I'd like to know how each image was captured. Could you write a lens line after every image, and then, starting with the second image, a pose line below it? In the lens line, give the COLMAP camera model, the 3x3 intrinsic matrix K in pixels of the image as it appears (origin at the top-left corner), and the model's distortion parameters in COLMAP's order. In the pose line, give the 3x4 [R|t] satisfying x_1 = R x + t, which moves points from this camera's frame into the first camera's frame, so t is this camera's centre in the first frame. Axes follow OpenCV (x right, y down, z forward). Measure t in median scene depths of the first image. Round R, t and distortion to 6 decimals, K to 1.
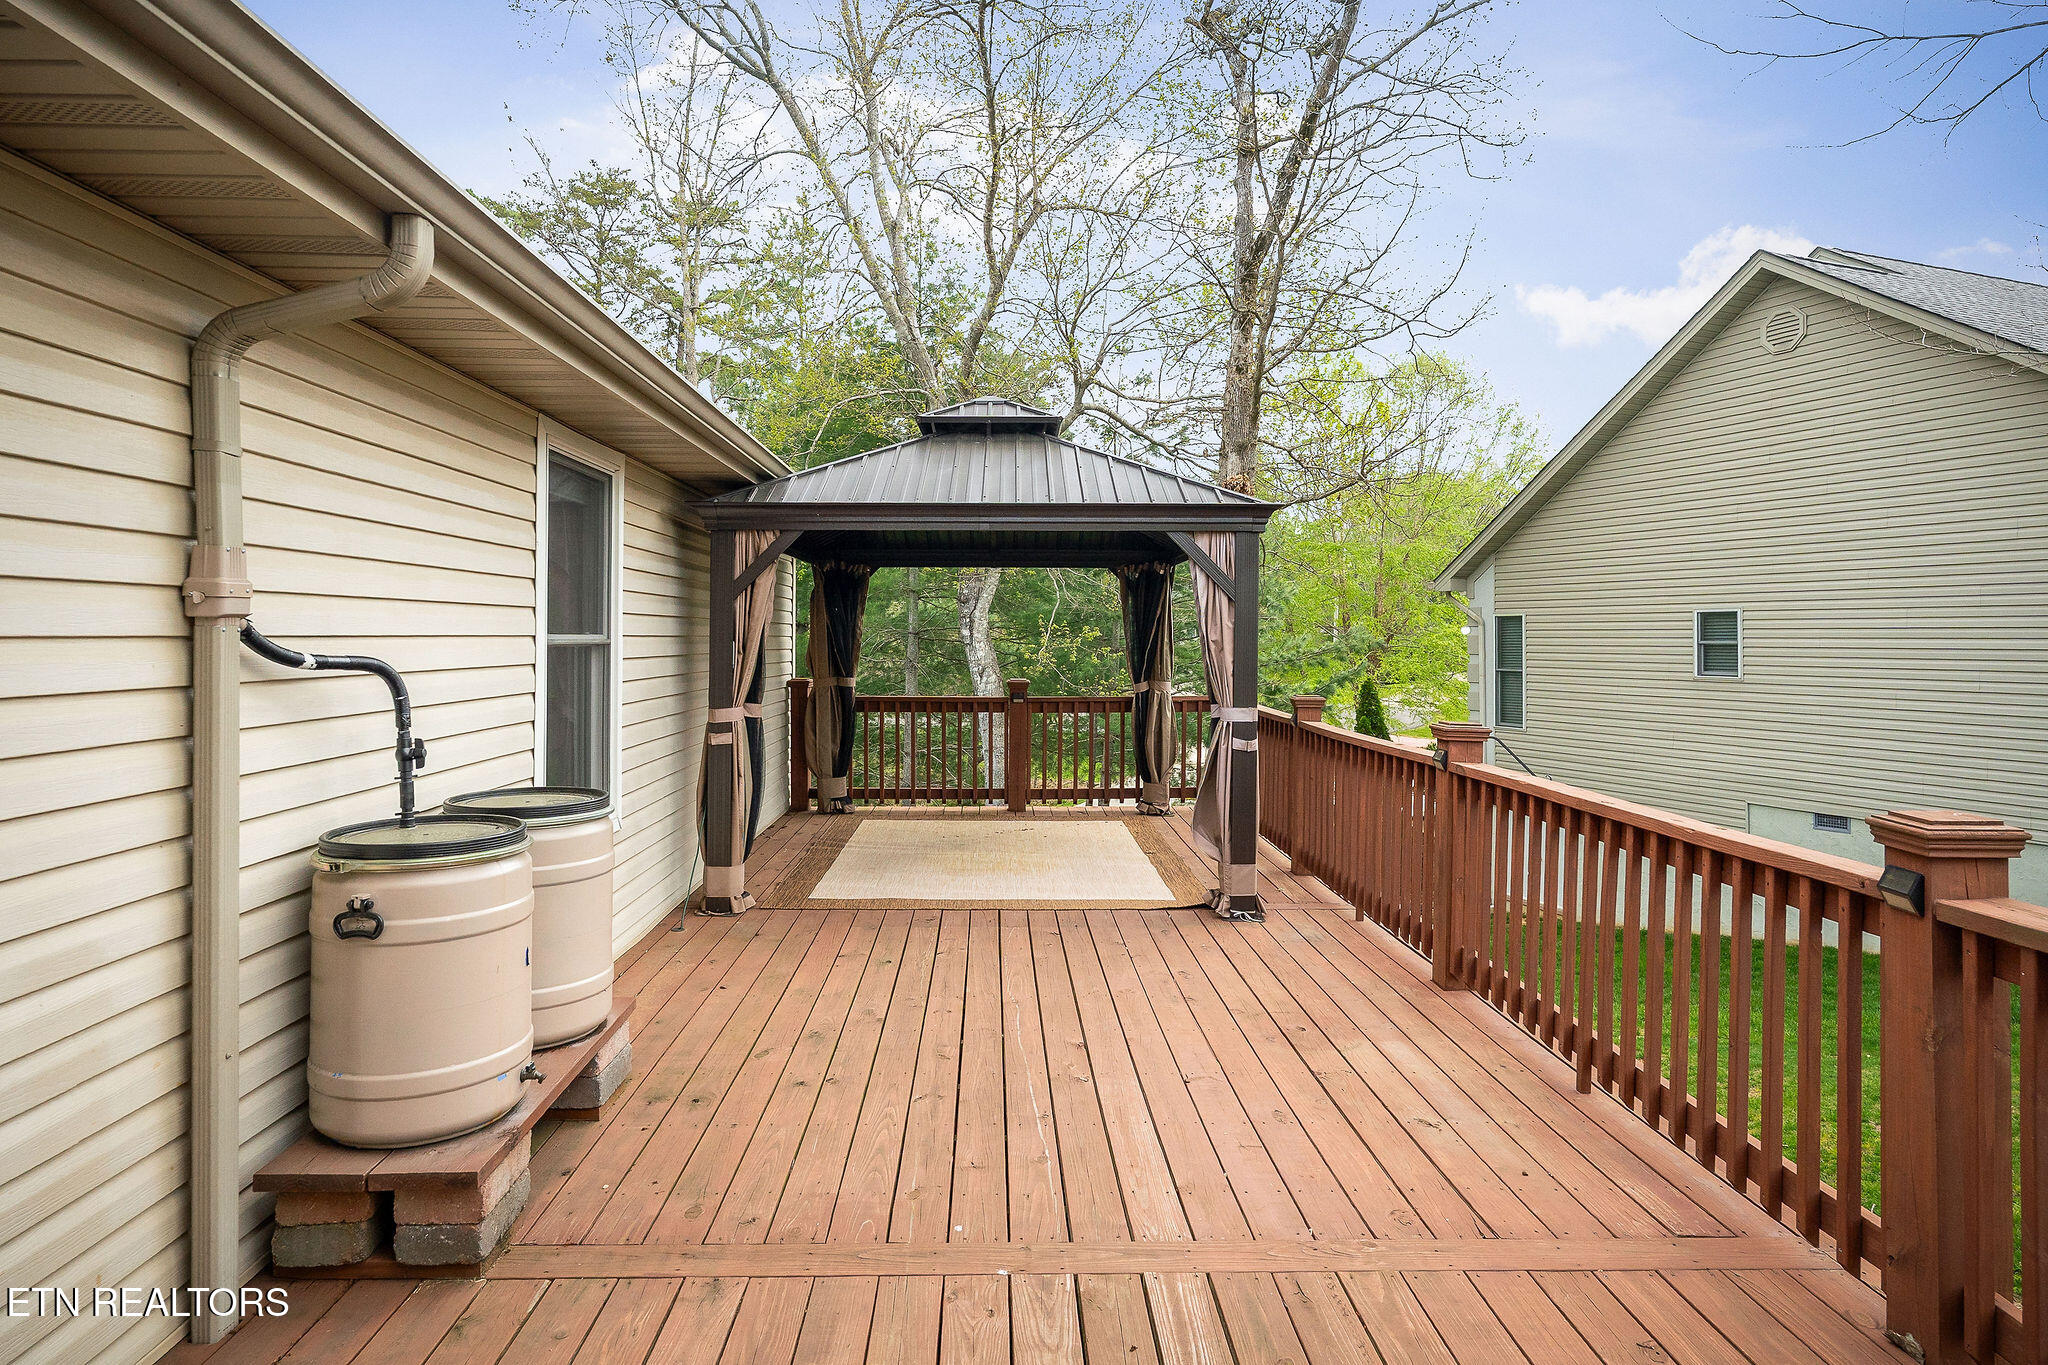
lens RADIAL K [[1168.1, 0, 1024.0], [0, 1168.1, 682.5], [0, 0, 1]] dist [0.000531, 0.000132]
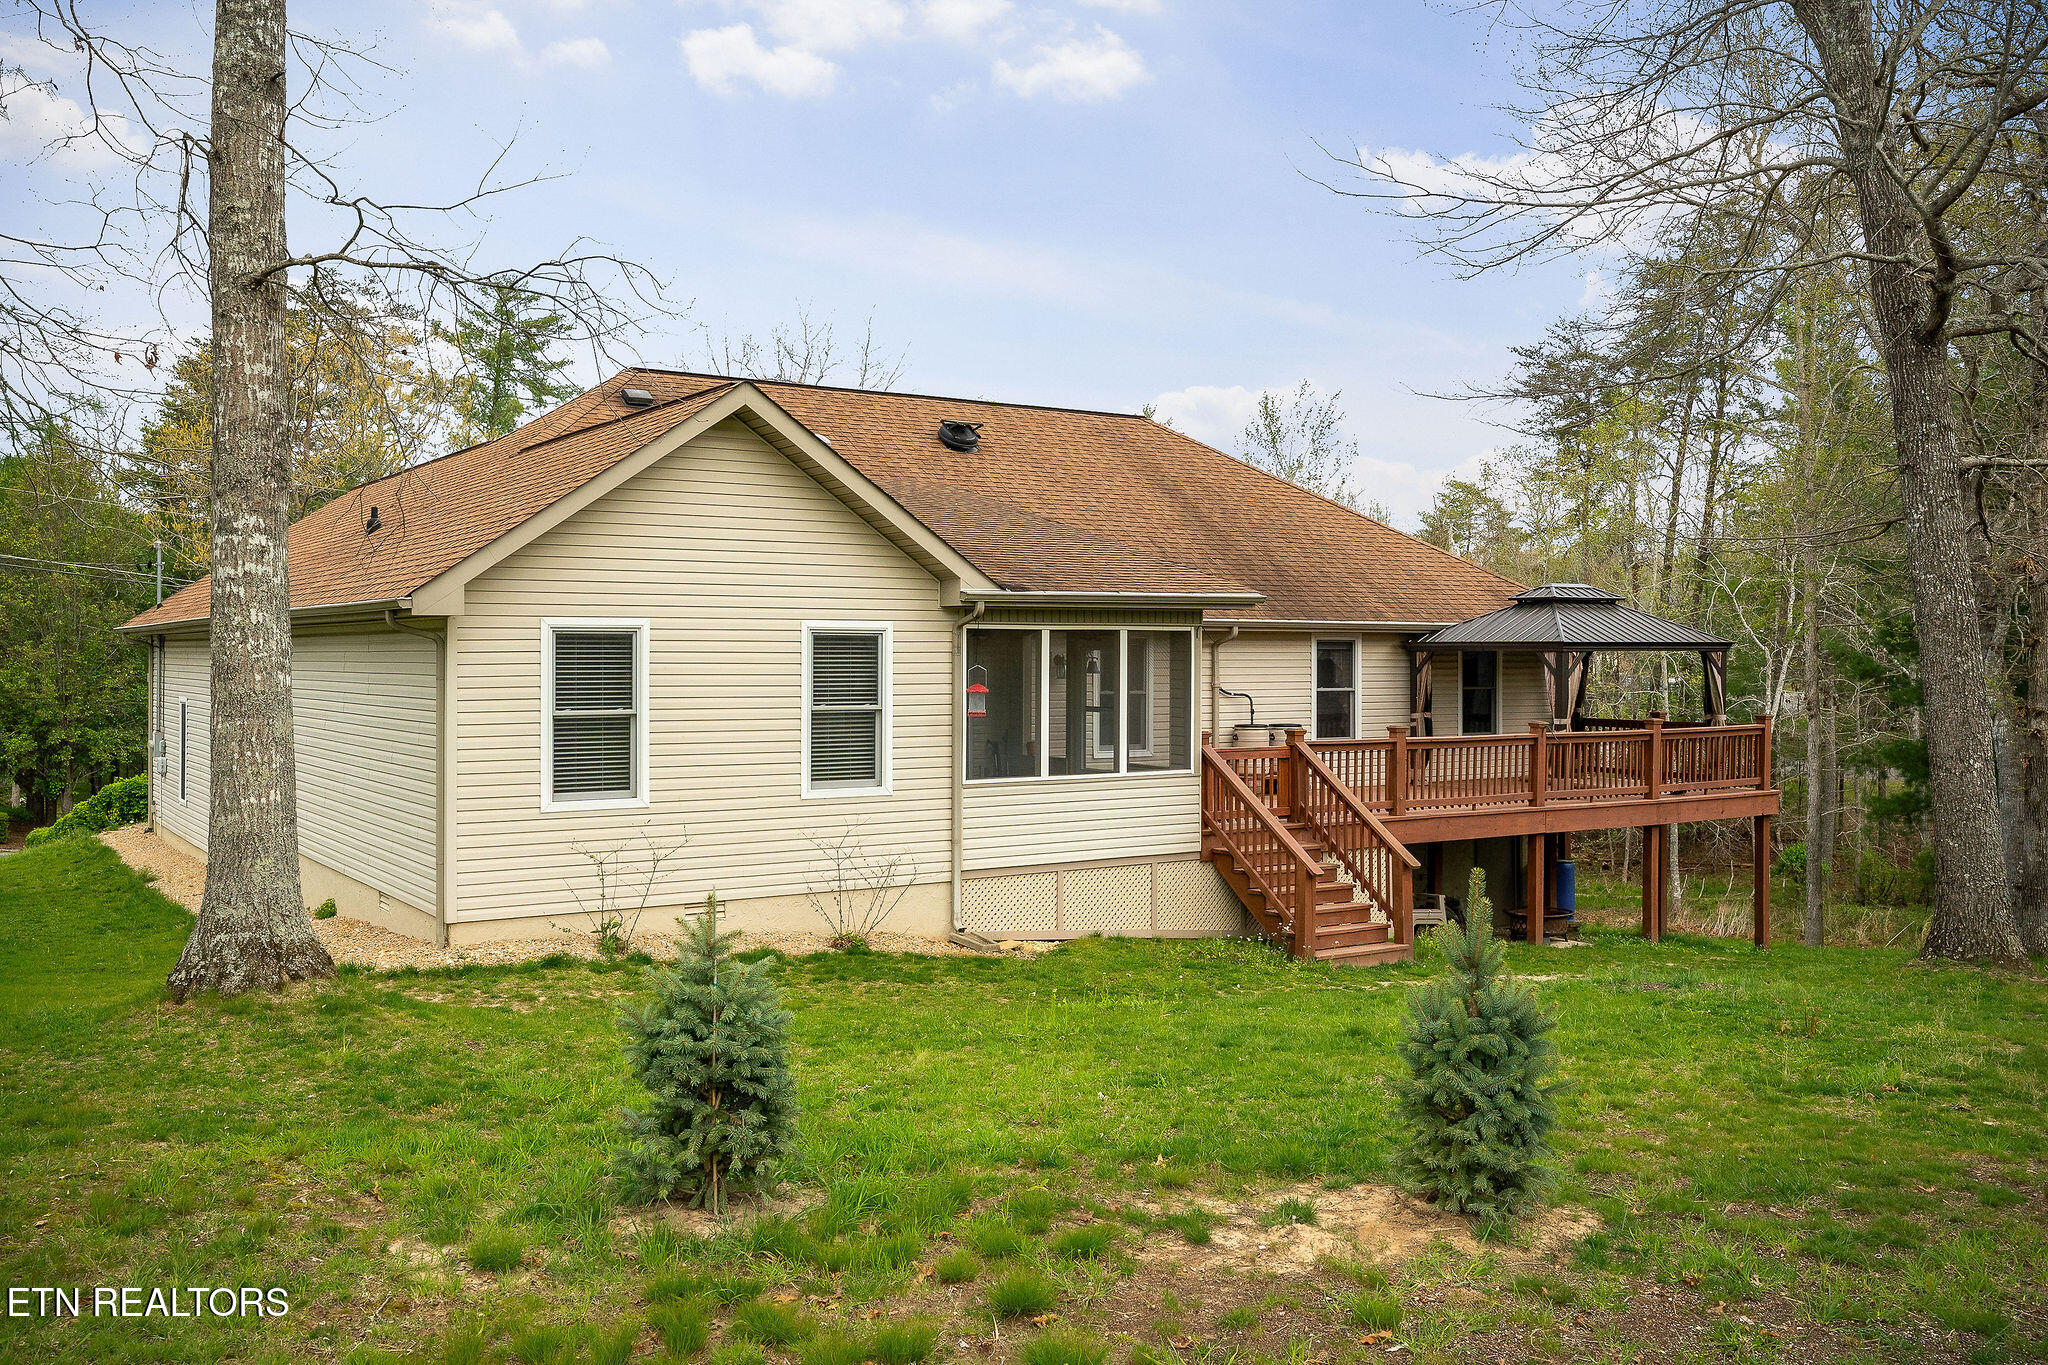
lens RADIAL K [[1740.9, 0, 1024.0], [0, 1740.9, 682.5], [0, 0, 1]] dist [0.000285, 0.000007]
pose [[0.526338, 0.013666, -0.850165, 5.634938], [-0.035030, 0.999370, -0.005623, 0.007733], [0.849553, 0.032741, 0.526486, -4.040069]]
